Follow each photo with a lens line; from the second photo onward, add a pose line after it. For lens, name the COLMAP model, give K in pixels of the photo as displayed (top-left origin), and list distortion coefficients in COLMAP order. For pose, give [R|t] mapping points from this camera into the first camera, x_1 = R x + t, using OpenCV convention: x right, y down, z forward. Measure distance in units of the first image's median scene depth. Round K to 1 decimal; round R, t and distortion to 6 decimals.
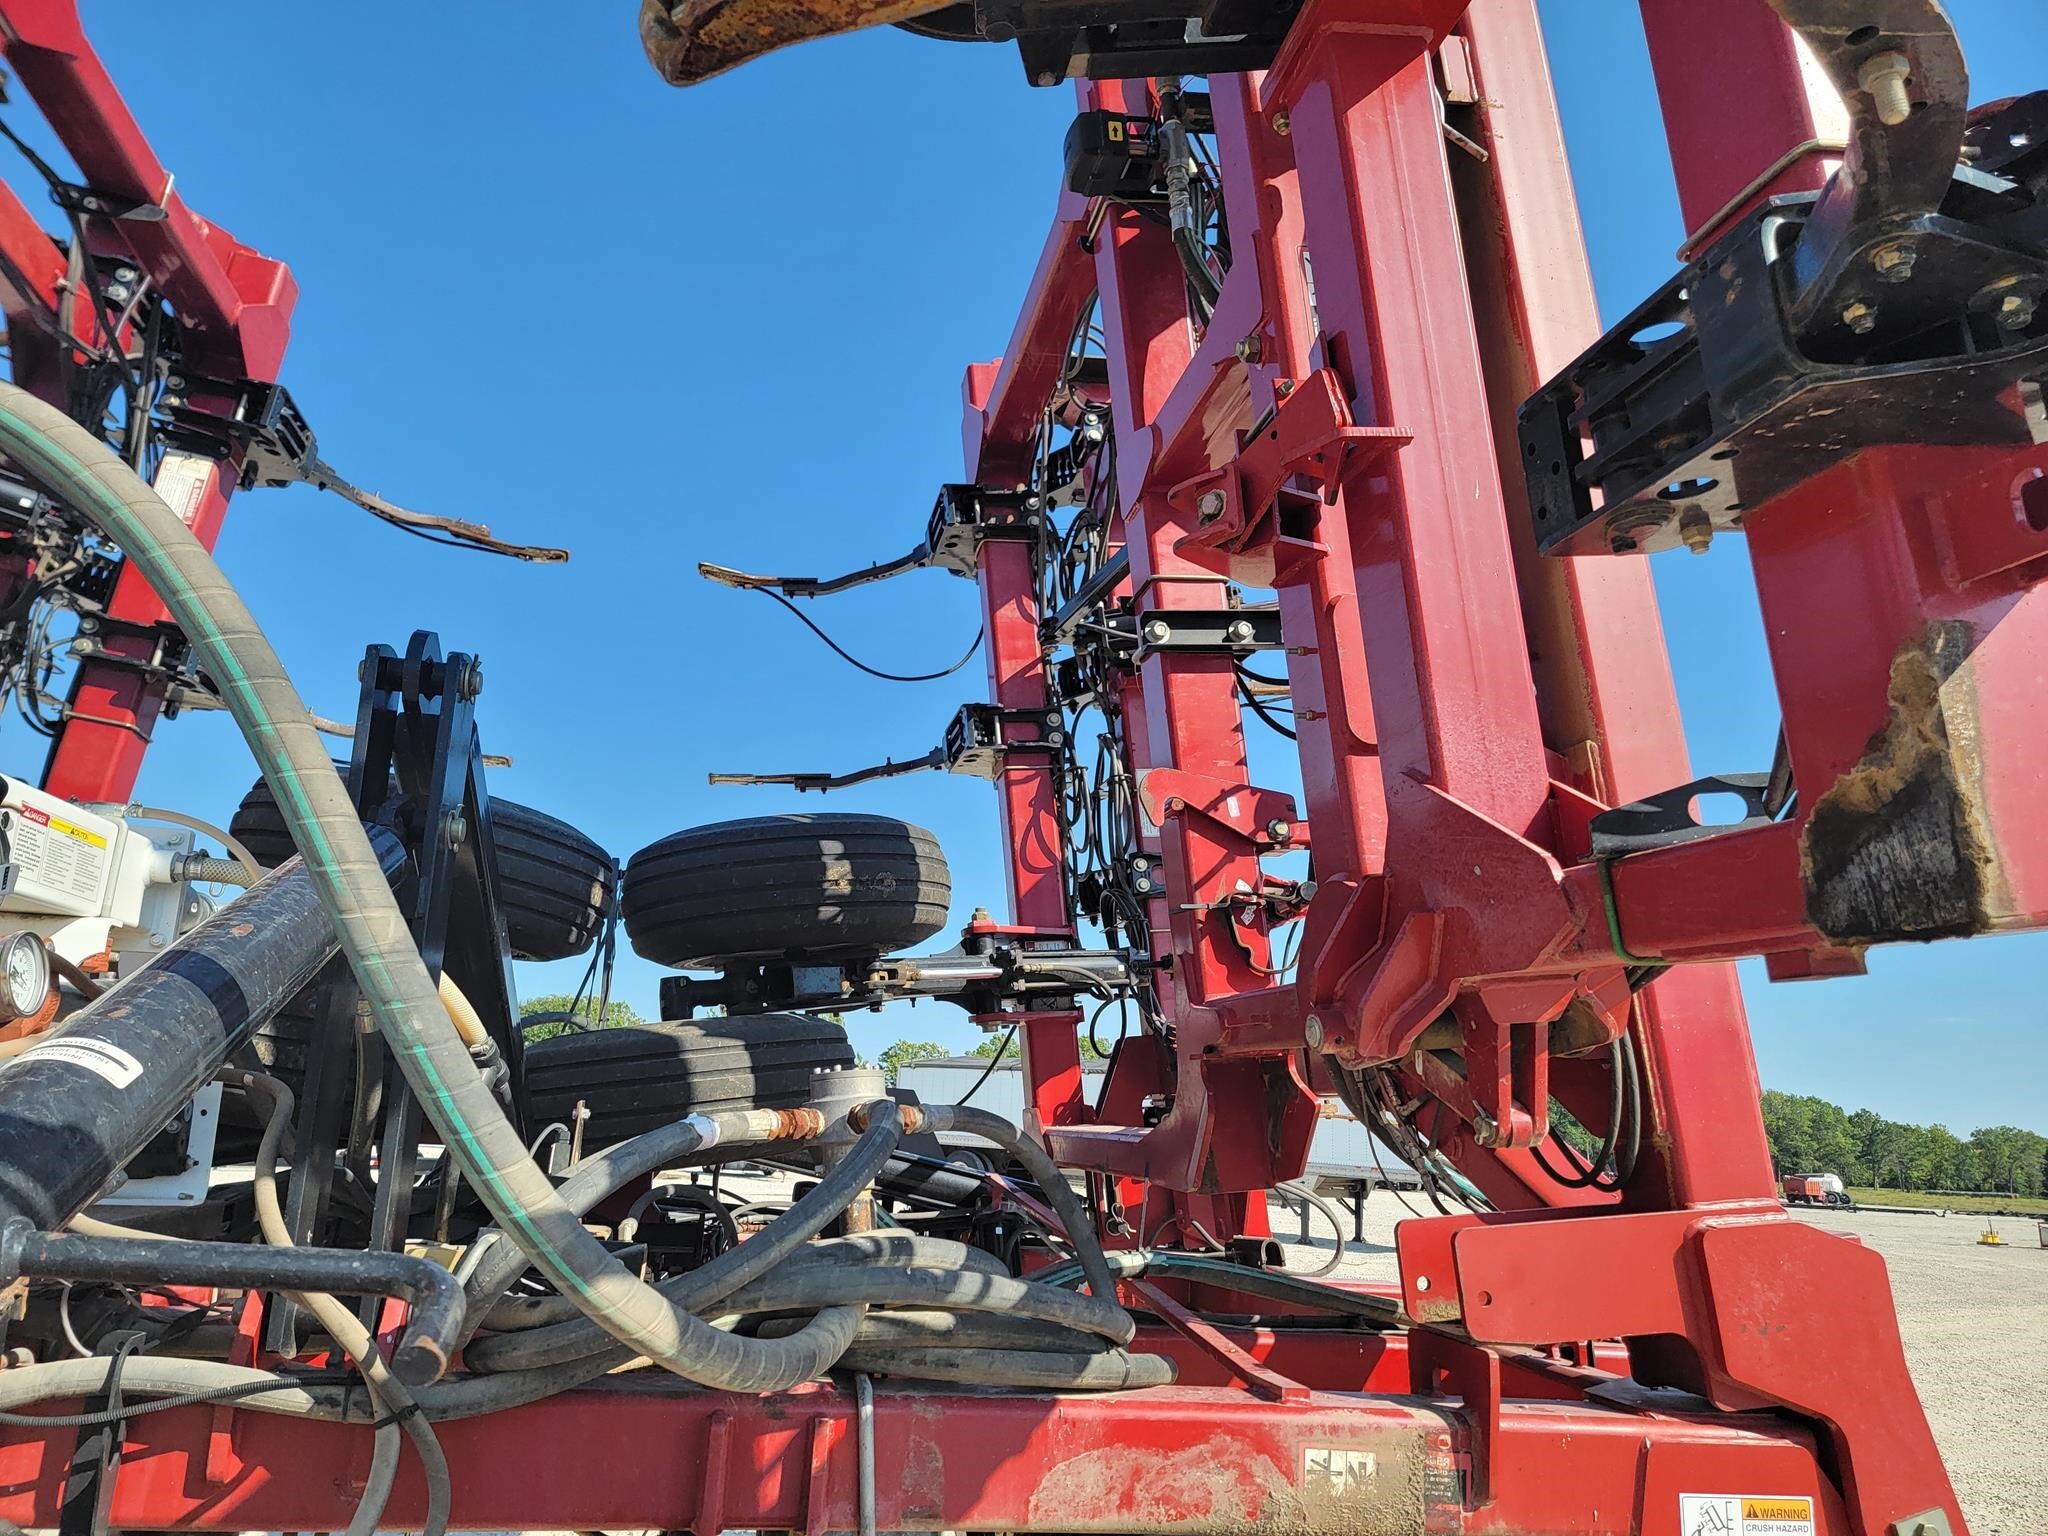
lens RADIAL K [[1380.8, 0, 1016.6], [0, 1380.8, 797.2], [0, 0, 1]] dist [0.065162, -0.022137]
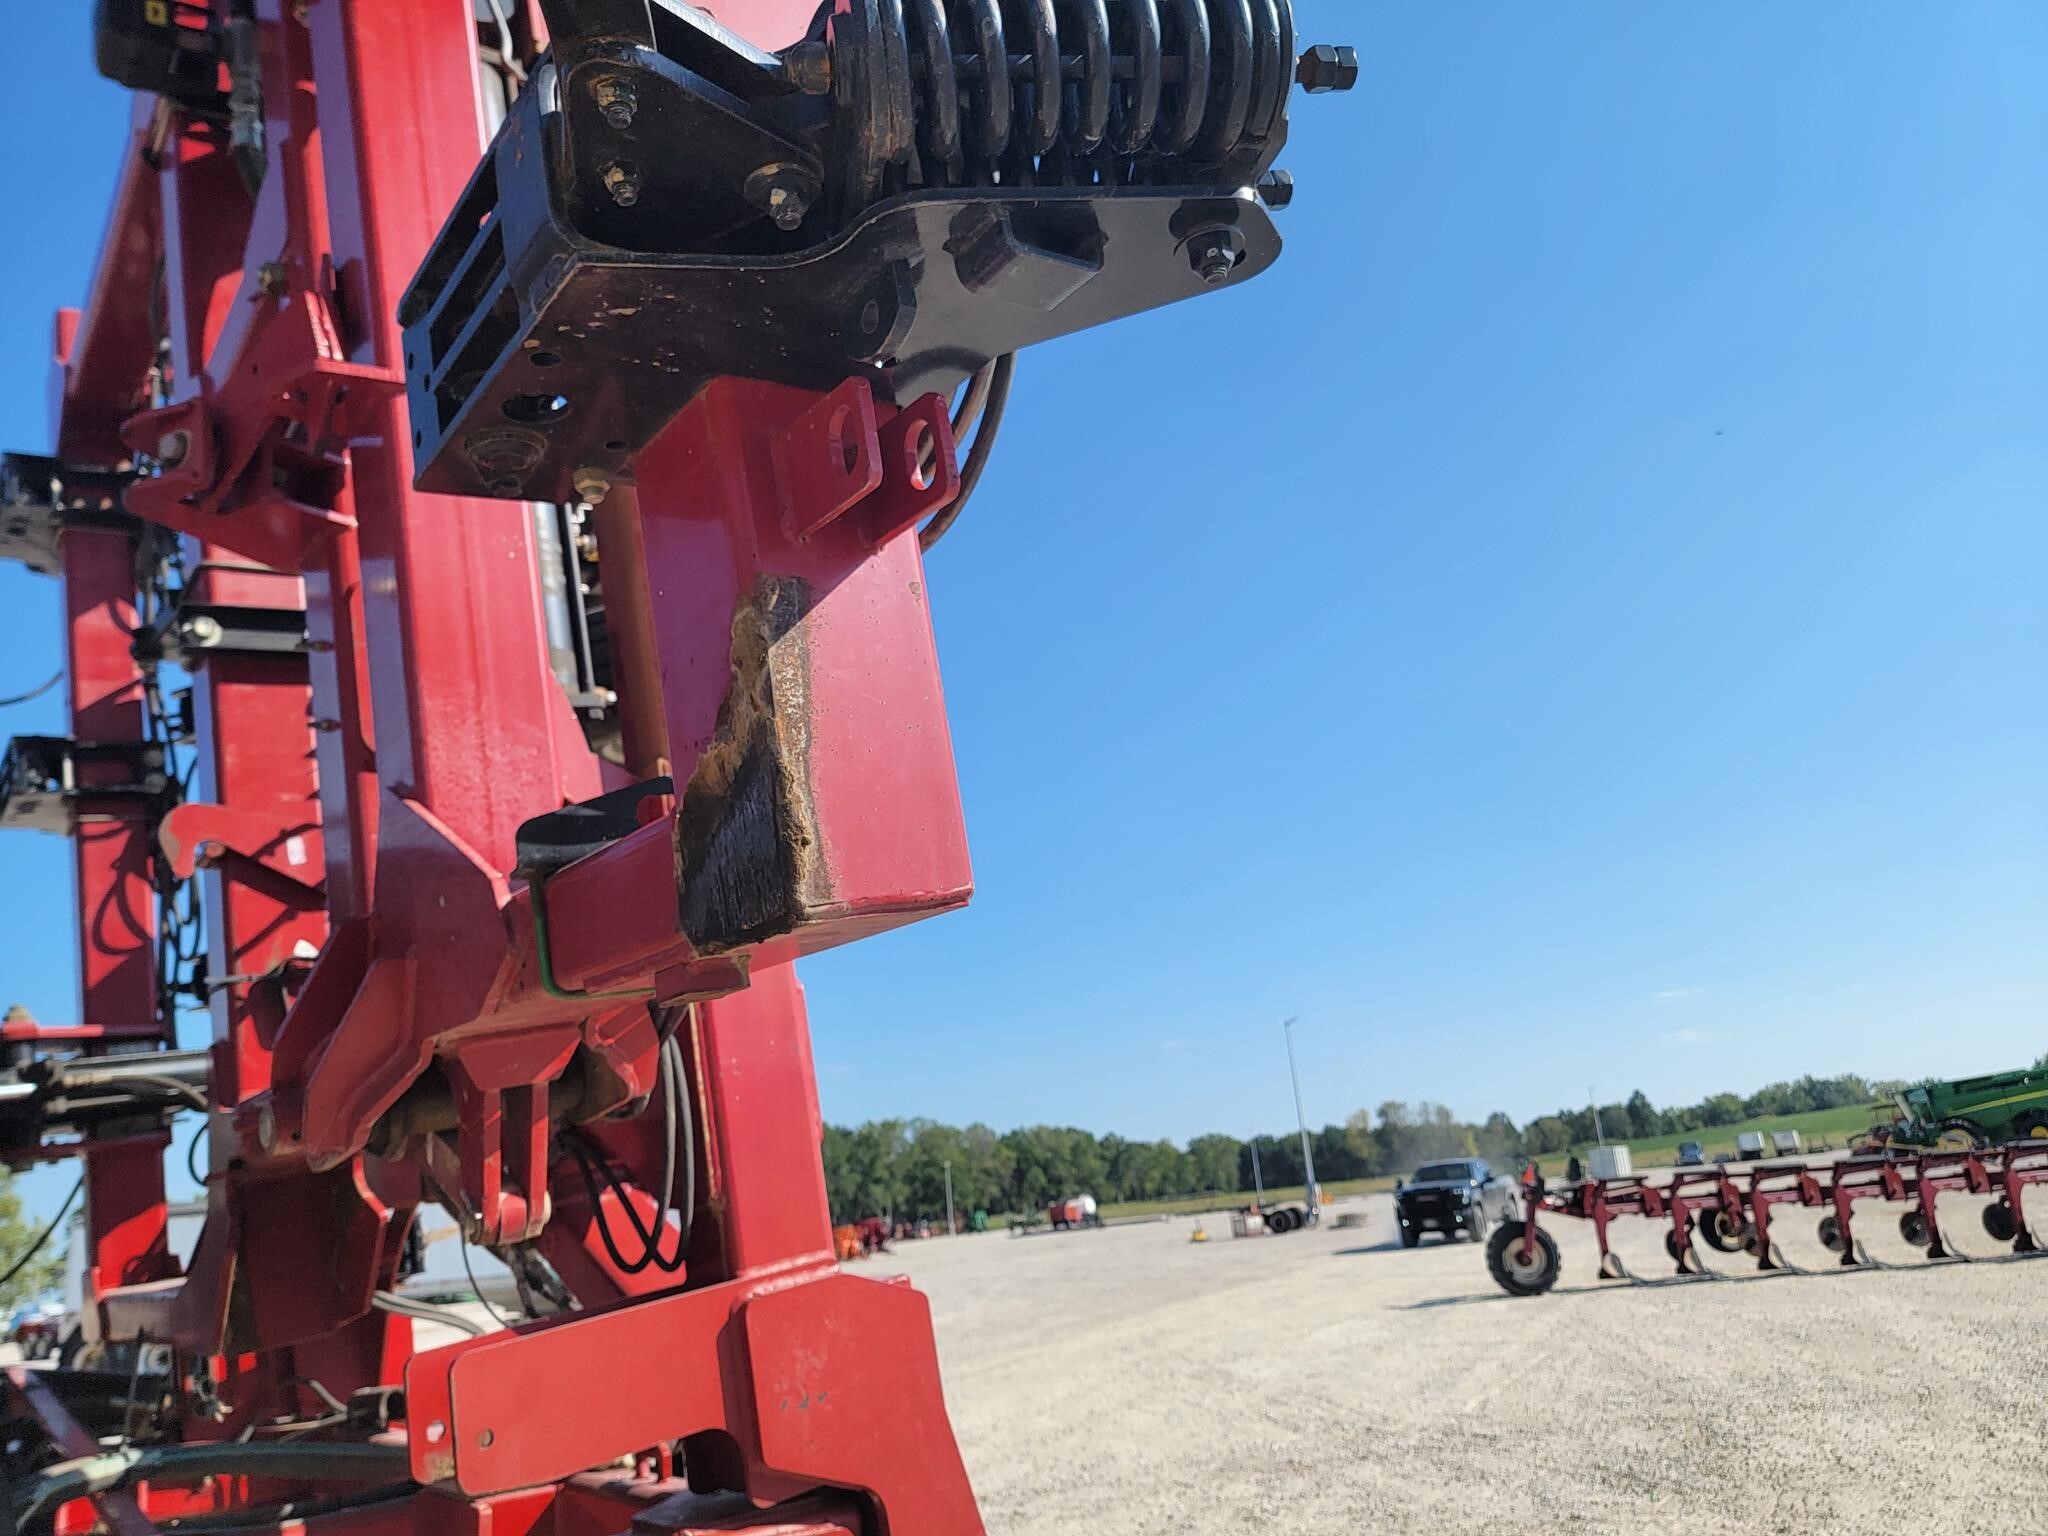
lens RADIAL K [[1419.1, 0, 1068.1], [0, 1419.1, 769.0], [0, 0, 1]] dist [0.064757, -0.047487]
pose [[0.884461, 0.007120, 0.466559, 0.176868], [0.024812, 0.997751, -0.062263, 0.024681], [-0.465953, 0.066646, 0.882296, 0.061257]]
